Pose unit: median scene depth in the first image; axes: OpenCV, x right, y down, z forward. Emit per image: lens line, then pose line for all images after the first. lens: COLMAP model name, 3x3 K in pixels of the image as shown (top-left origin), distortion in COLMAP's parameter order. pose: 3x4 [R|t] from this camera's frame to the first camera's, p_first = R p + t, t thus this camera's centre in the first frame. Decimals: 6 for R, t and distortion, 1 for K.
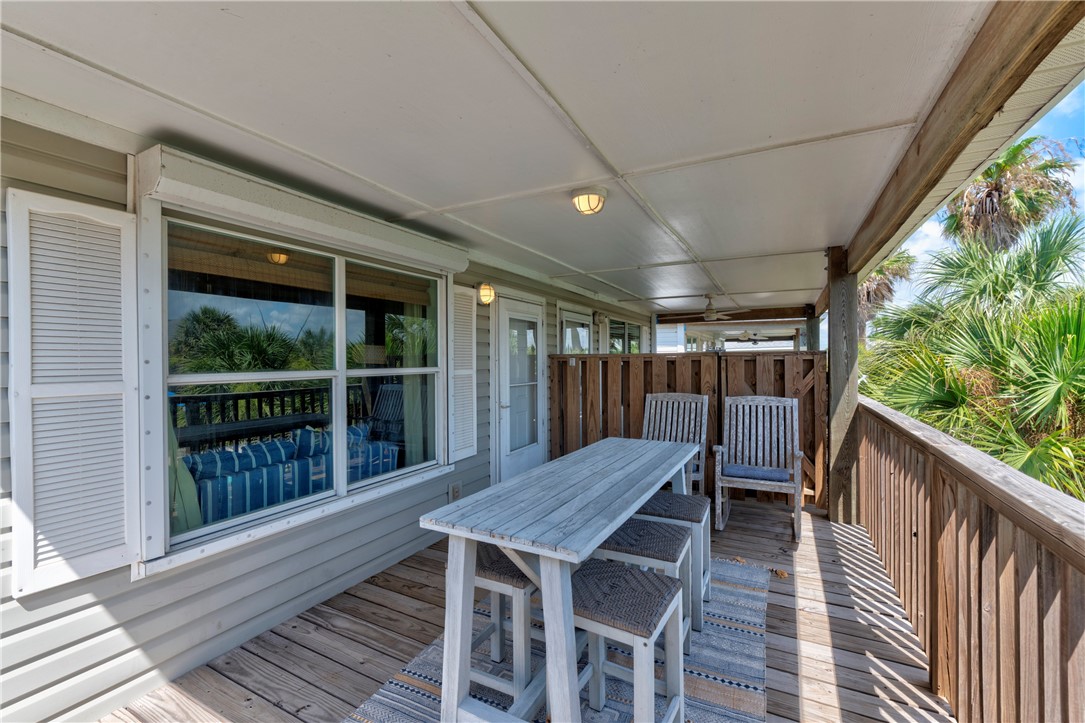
lens RADIAL K [[445.2, 0, 542.5], [0, 445.2, 361.5], [0, 0, 1]] dist [-0.000332, -0.000020]
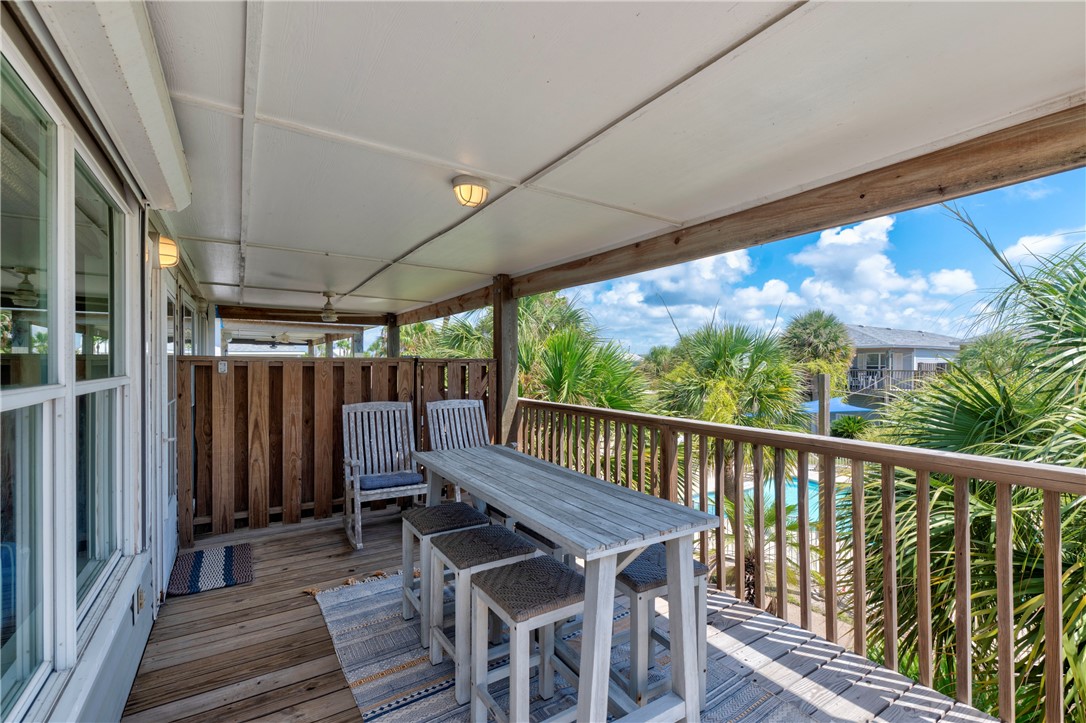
lens RADIAL K [[488.2, 0, 543.0], [0, 488.2, 361.5], [0, 0, 1]] dist [0.000865, 0.000052]
pose [[0.492752, 0.013302, 0.870068, -0.404528], [-0.002285, 0.999899, -0.013994, 0.001890], [-0.870167, 0.004908, 0.492733, 0.219365]]
